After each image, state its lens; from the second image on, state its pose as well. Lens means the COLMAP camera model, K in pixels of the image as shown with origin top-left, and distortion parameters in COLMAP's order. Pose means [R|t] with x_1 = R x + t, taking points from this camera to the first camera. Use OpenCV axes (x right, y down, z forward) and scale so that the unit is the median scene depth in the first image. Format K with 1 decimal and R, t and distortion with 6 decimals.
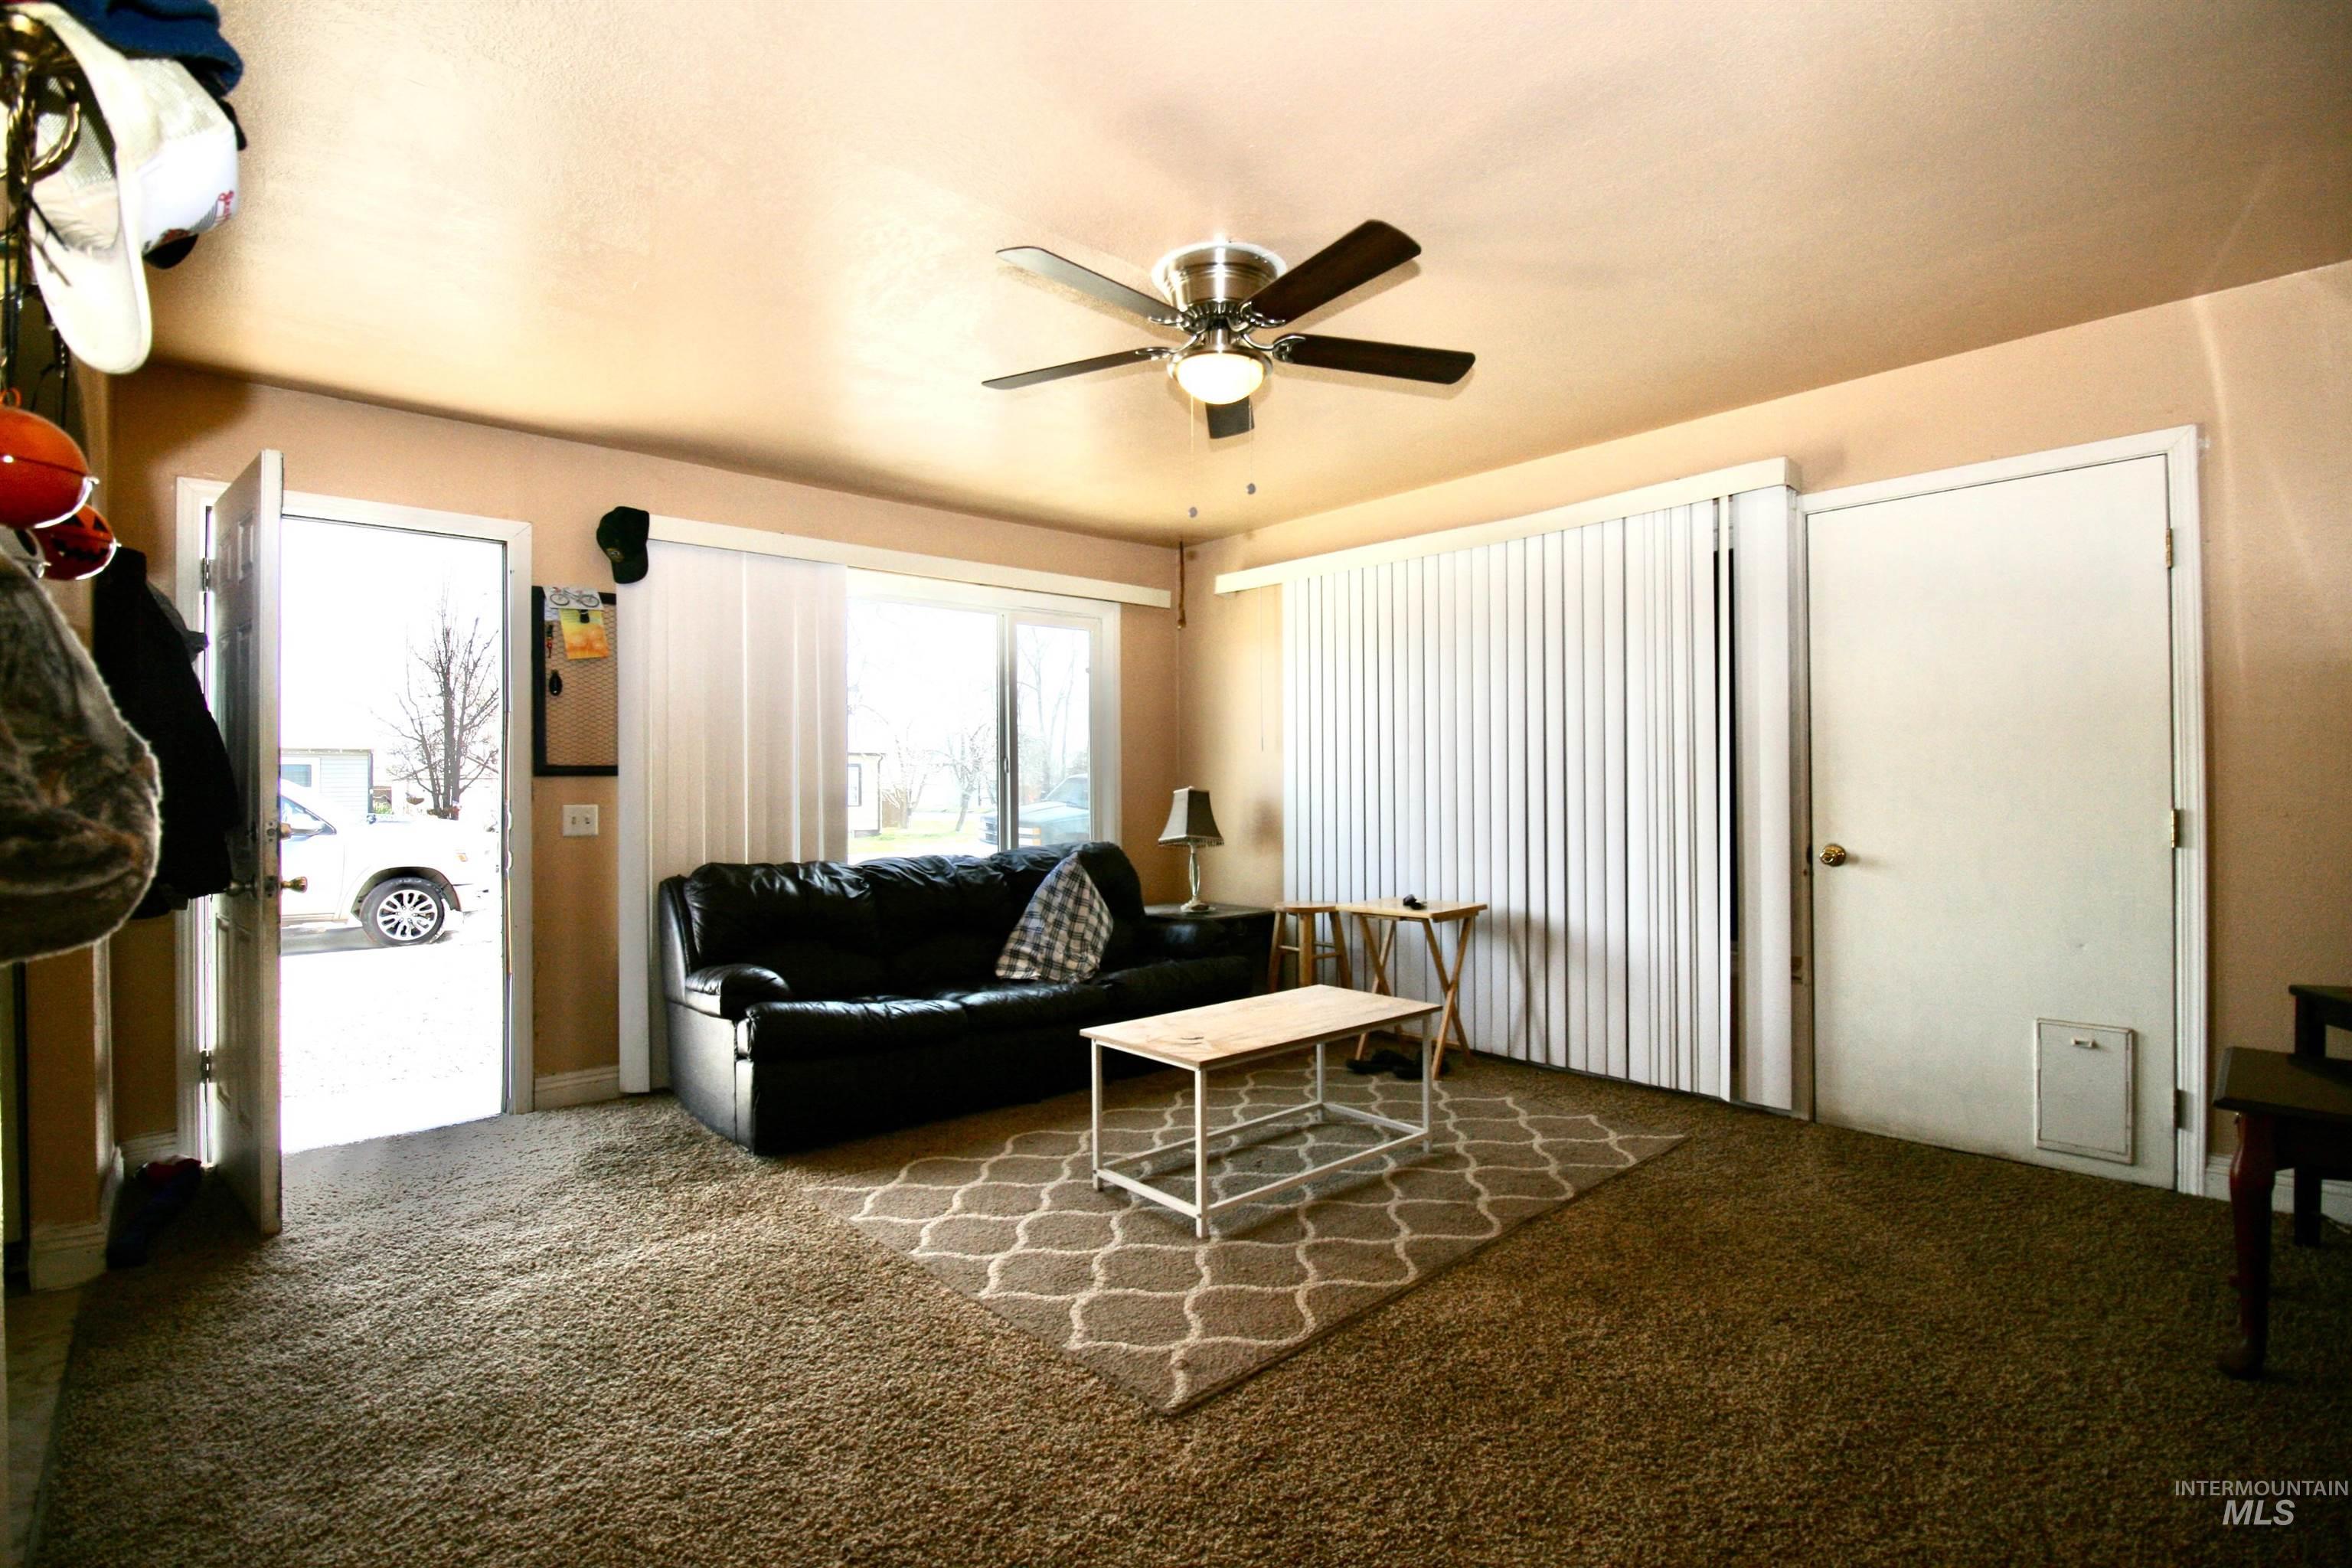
lens RADIAL K [[1089.7, 0, 1178.6], [0, 1089.7, 789.2], [0, 0, 1]] dist [-0.027157, -0.005466]
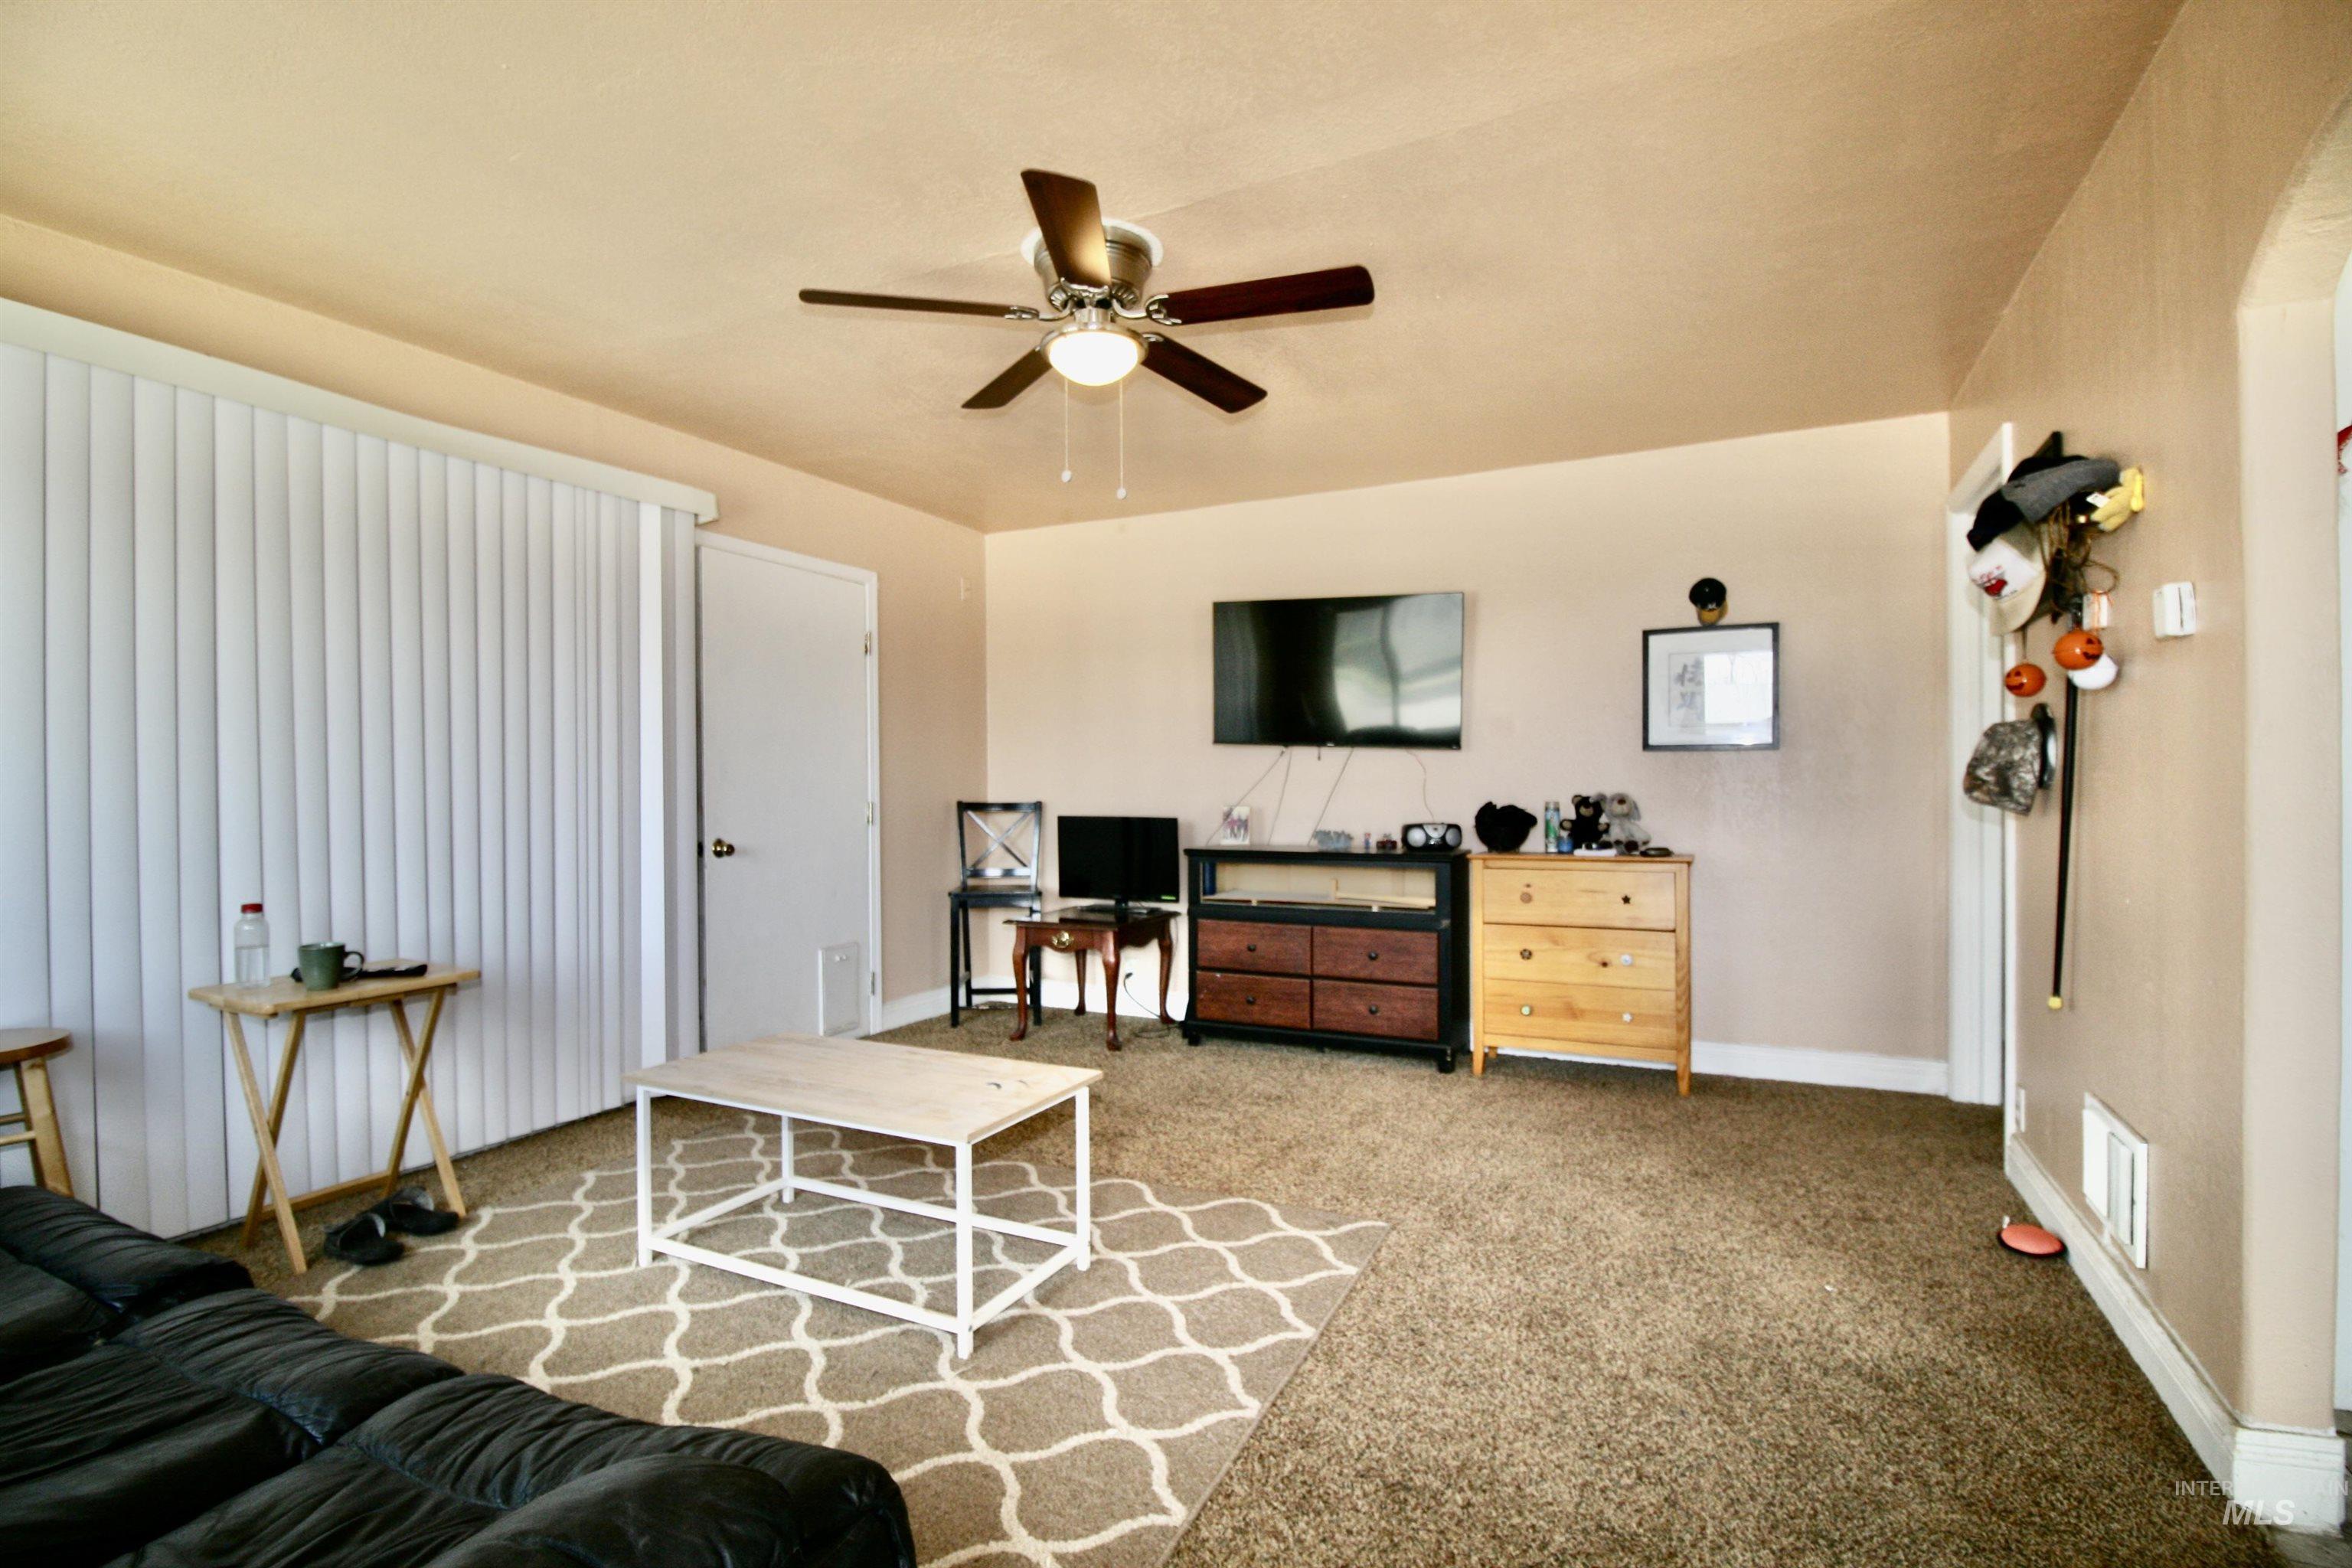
lens RADIAL K [[1089.7, 0, 1197.0], [0, 1089.7, 782.4], [0, 0, 1]] dist [-0.027157, -0.005466]
pose [[-0.384096, 0.009913, 0.923240, -0.841234], [0.010771, 0.999922, -0.006255, 0.004947], [-0.923230, 0.007541, -0.384173, 1.216495]]
